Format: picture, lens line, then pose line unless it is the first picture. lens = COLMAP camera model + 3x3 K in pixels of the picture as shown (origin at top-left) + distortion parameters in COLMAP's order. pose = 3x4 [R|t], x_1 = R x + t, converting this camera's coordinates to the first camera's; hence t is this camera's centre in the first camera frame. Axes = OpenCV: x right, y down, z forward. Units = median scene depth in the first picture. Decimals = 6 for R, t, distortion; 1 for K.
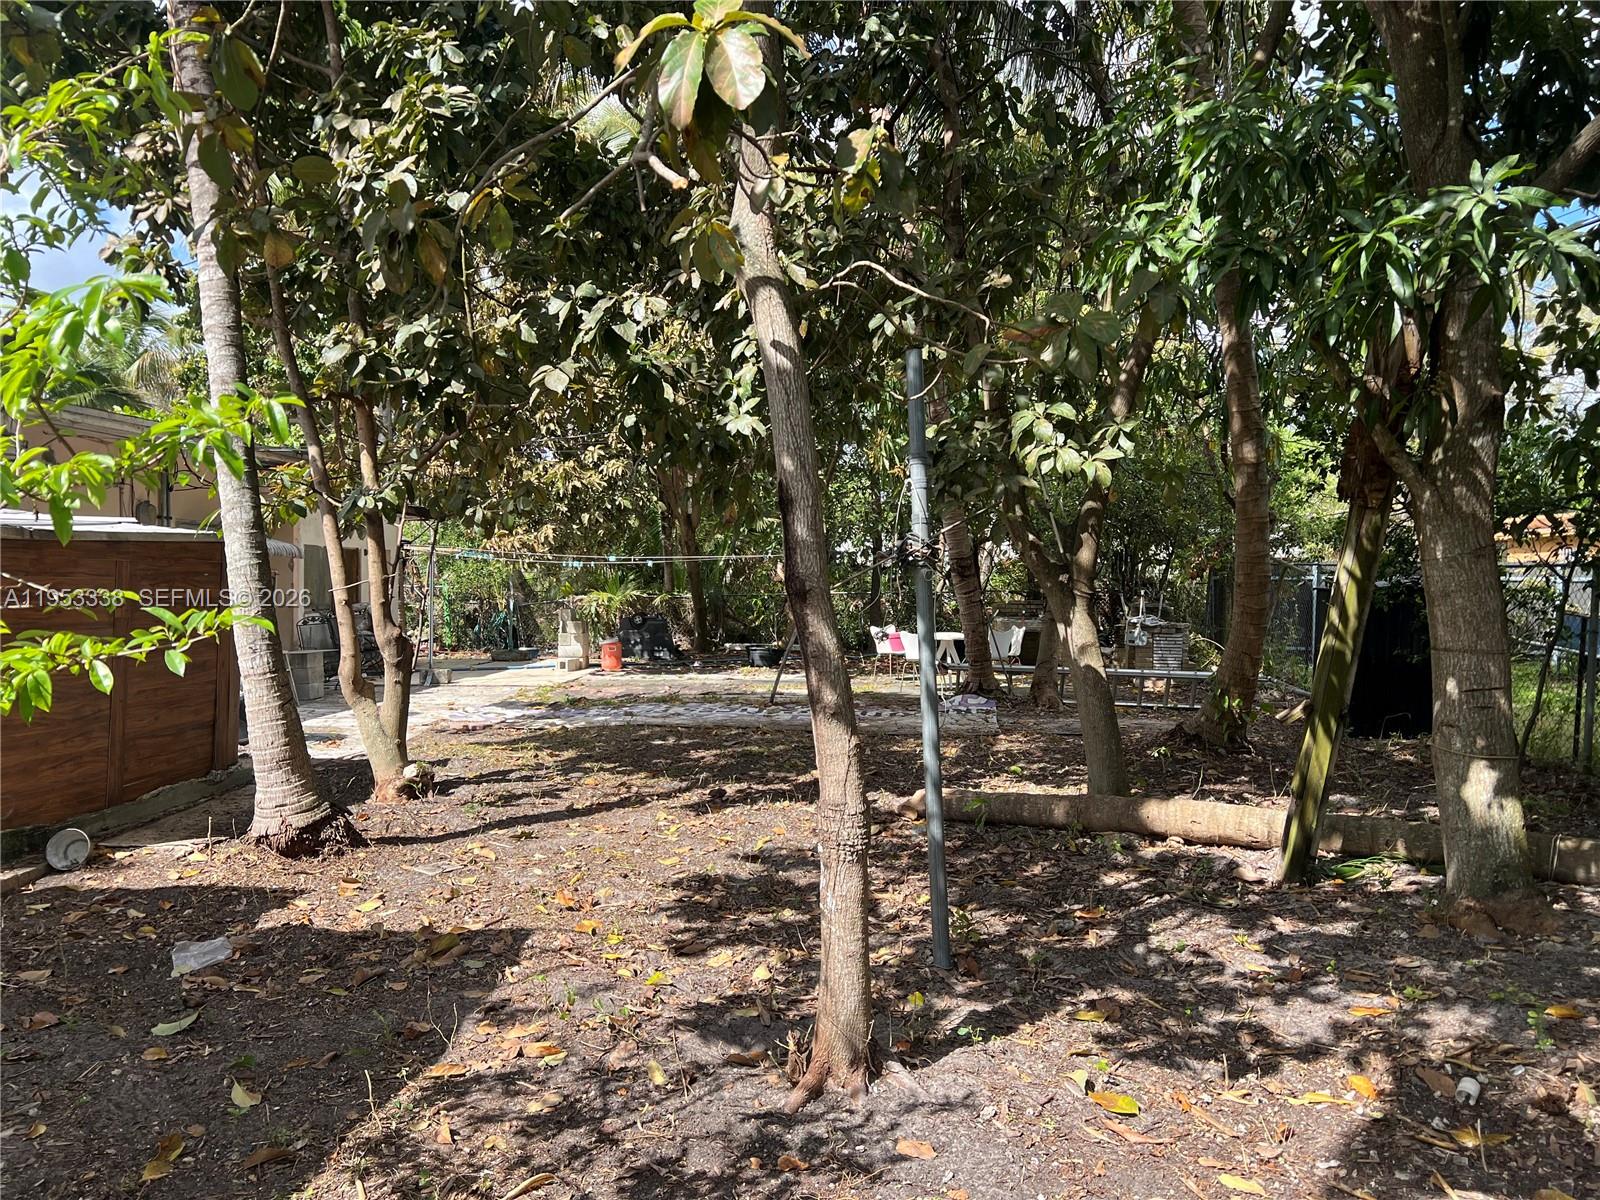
lens RADIAL K [[1198.6, 0, 852.4], [0, 1198.6, 613.1], [0, 0, 1]] dist [0.052573, -0.078683]
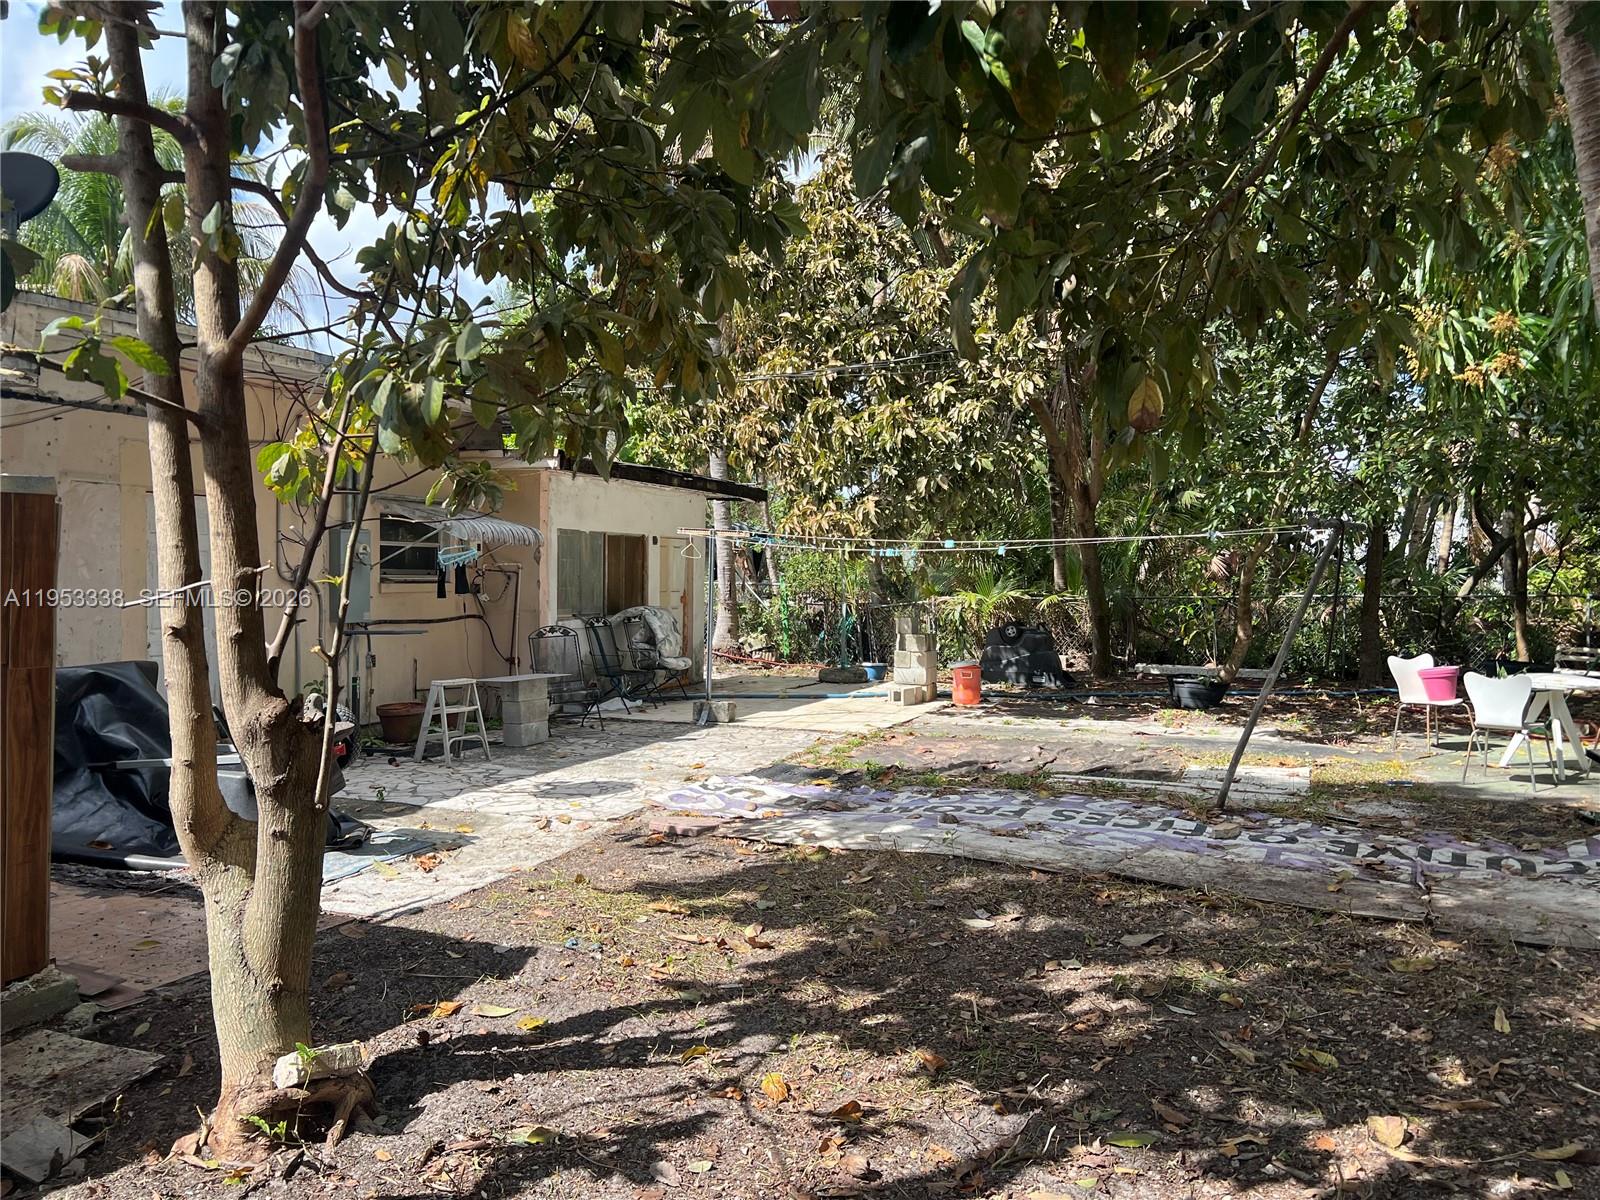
lens RADIAL K [[1198.6, 0, 797.6], [0, 1198.6, 610.9], [0, 0, 1]] dist [0.052573, -0.078683]
pose [[0.927630, 0.014962, -0.373200, -0.034094], [-0.014134, 0.999888, 0.004955, -0.010412], [0.373232, 0.000678, 0.927738, 0.339078]]
